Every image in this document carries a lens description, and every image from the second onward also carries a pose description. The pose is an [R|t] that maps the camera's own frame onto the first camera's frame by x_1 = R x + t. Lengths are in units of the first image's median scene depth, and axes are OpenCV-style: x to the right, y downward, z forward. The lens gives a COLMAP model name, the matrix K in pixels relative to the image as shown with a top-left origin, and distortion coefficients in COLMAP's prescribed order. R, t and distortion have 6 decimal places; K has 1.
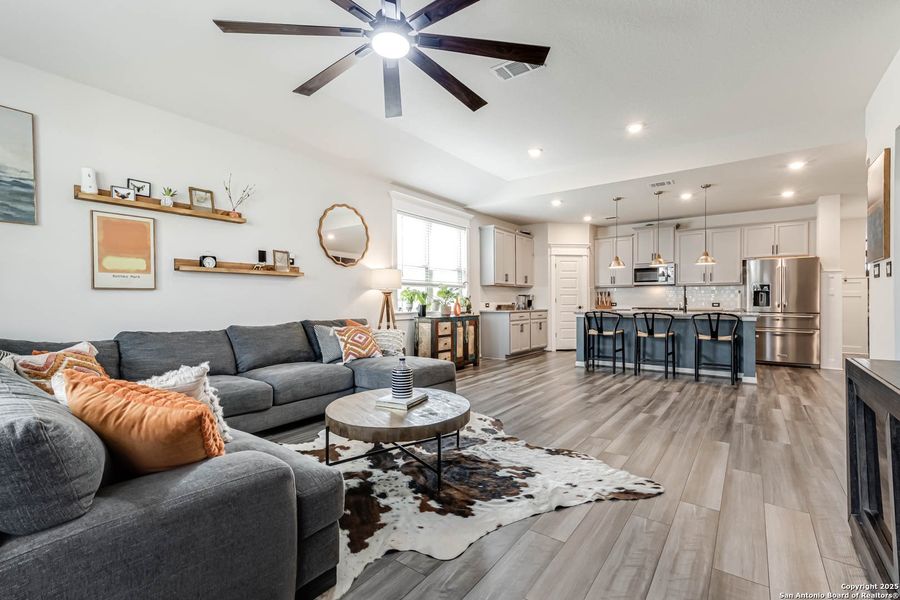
lens RADIAL K [[404.6, 0, 455.6], [0, 404.6, 301.1], [0, 0, 1]] dist [0.029275, 0.000508]
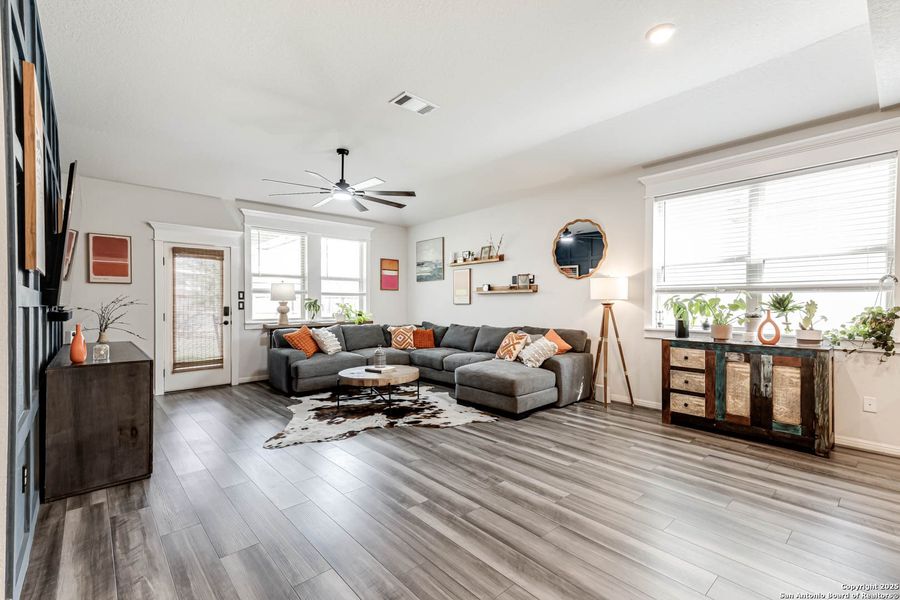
lens RADIAL K [[404.6, 0, 444.9], [0, 404.6, 304.6], [0, 0, 1]] dist [0.029275, 0.000508]
pose [[-0.217215, 0.006102, -0.976105, 1.077076], [-0.001087, 0.999978, 0.006494, -0.034284], [0.976123, 0.002472, -0.217203, 1.170079]]
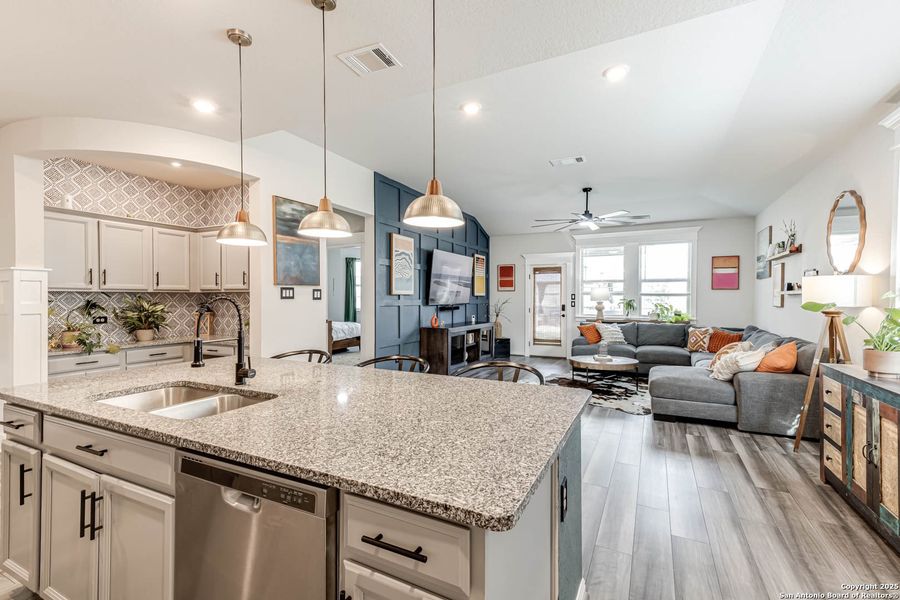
lens RADIAL K [[404.6, 0, 445.9], [0, 404.6, 301.3], [0, 0, 1]] dist [0.029275, 0.000508]
pose [[-0.988545, 0.002392, -0.150908, 0.733534], [0.000230, 0.999897, 0.014345, -0.066355], [0.150927, 0.014146, -0.988444, 2.149742]]
